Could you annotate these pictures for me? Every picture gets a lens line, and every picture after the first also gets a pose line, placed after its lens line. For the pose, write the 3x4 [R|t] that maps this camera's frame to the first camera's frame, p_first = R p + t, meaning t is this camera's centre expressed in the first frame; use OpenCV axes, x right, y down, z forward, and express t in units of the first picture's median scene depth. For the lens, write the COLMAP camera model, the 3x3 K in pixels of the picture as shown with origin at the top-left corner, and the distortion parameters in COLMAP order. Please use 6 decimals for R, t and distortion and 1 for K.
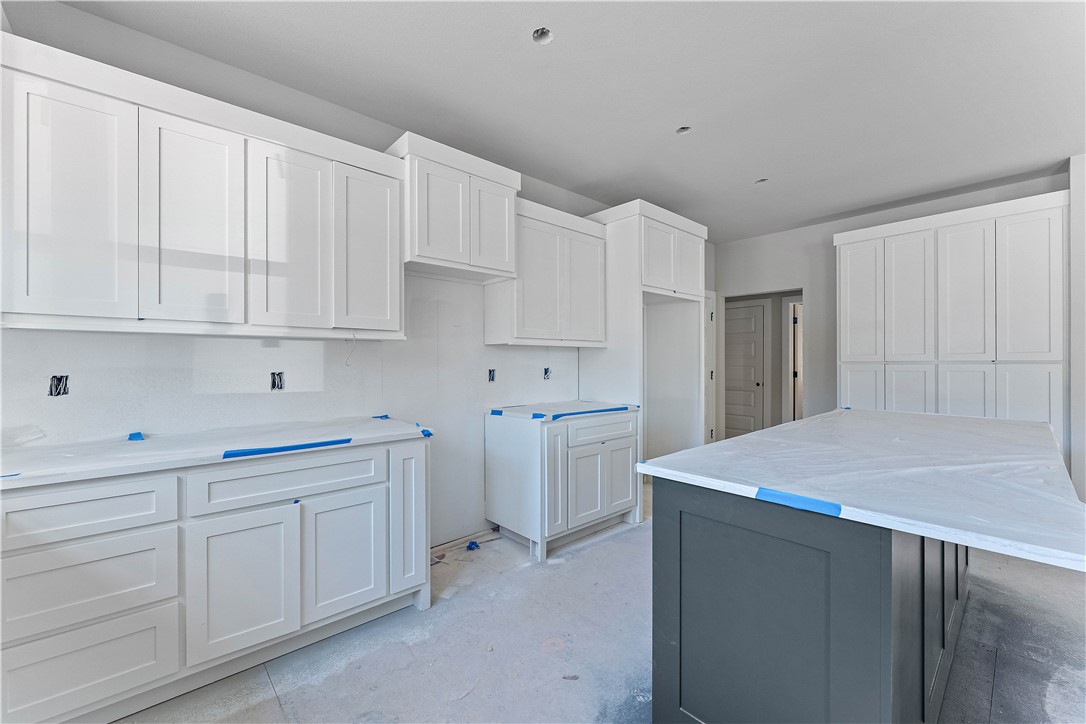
lens RADIAL K [[440.3, 0, 546.1], [0, 440.3, 359.1], [0, 0, 1]] dist [-0.000187, 0.000542]
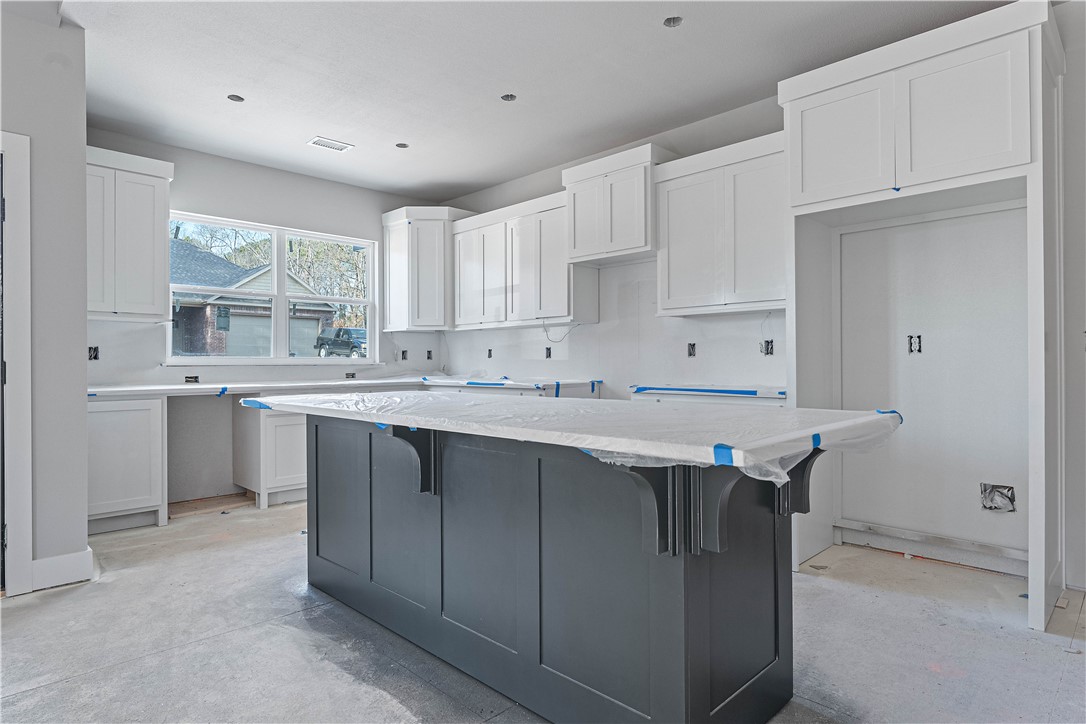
lens RADIAL K [[604.7, 0, 543.3], [0, 604.7, 368.1], [0, 0, 1]] dist [0.000200, -0.002162]
pose [[0.050519, 0.009500, -0.998678, 1.556168], [0.011300, 0.999885, 0.010083, 0.079619], [0.998659, -0.011794, 0.050406, 0.826850]]
